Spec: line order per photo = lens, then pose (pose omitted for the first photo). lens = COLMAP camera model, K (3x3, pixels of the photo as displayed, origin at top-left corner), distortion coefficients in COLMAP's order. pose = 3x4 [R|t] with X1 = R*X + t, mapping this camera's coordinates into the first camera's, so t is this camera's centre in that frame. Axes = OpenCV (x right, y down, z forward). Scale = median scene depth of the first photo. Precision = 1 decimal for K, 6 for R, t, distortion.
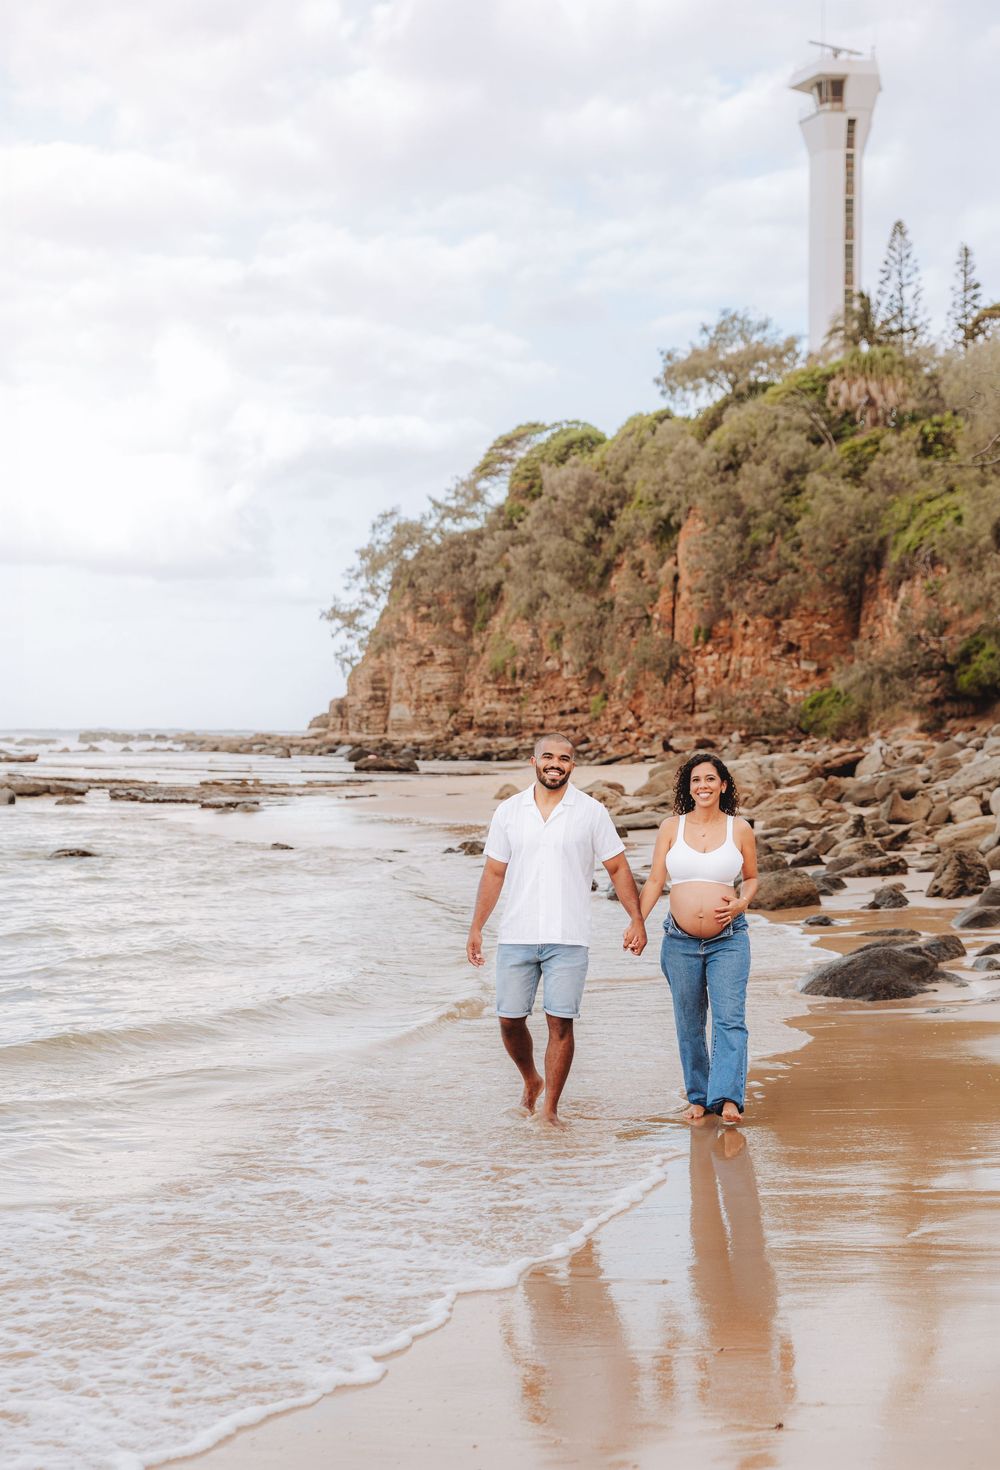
lens RADIAL K [[2413.0, 0, 500.0], [0, 2413.0, 735.0], [0, 0, 1]] dist [0.020638, 0.060741]
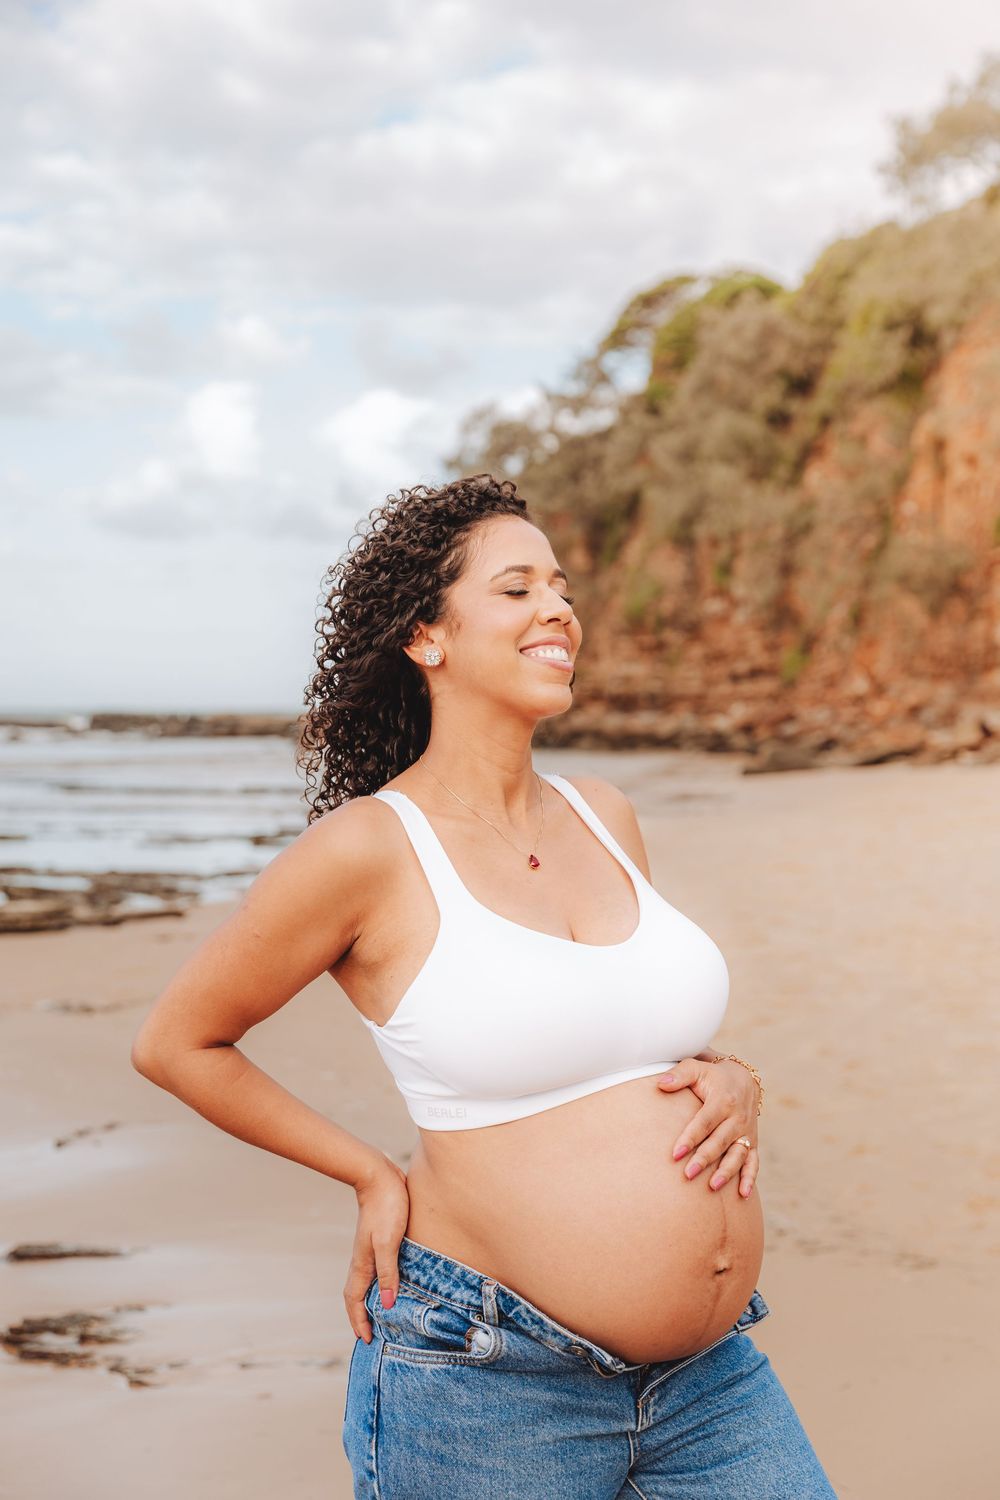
lens RADIAL K [[2408.8, 0, 500.0], [0, 2408.8, 750.0], [0, 0, 1]] dist [0.027112, 0.046386]
pose [[0.998540, -0.003203, -0.053916, -0.002584], [0.004038, 0.999873, 0.015394, 0.000410], [0.053860, -0.015589, 0.998427, 0.294366]]
